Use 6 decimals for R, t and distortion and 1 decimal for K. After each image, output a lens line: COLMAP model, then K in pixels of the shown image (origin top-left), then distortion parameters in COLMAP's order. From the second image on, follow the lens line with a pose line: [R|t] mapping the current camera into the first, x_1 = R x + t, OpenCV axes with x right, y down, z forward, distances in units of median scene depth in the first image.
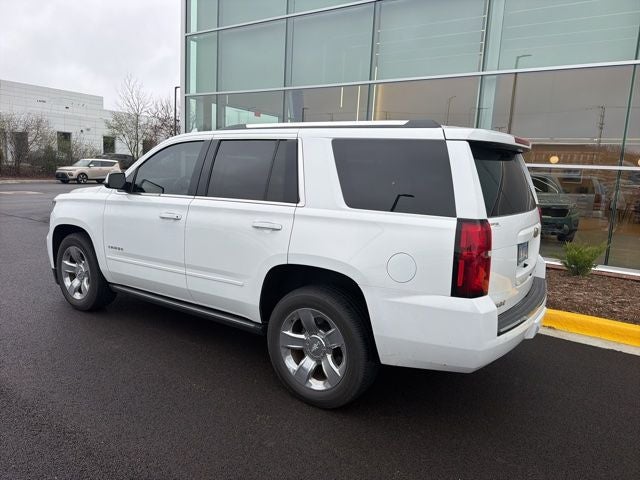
lens RADIAL K [[483.0, 0, 315.9], [0, 483.0, 239.2], [0, 0, 1]] dist [0.002834, -0.002284]
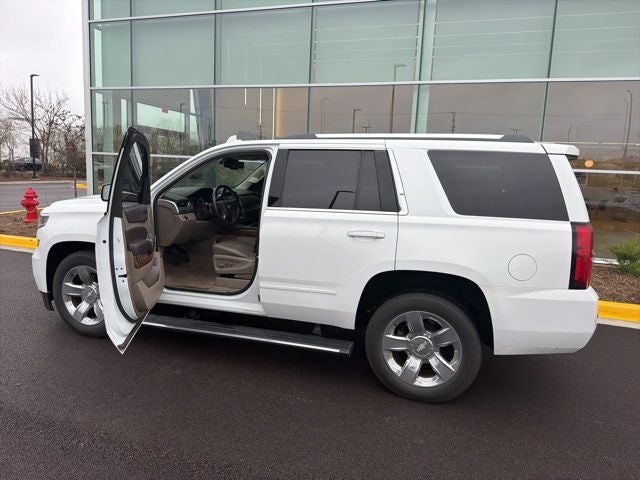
lens RADIAL K [[483.3, 0, 320.0], [0, 483.3, 240.0], [0, 0, 1]] dist [0.002886, -0.002610]
pose [[0.957035, -0.049815, 0.285661, -0.501265], [0.047340, 0.998758, 0.015567, -0.037706], [-0.286082, -0.001375, 0.958204, 0.045635]]
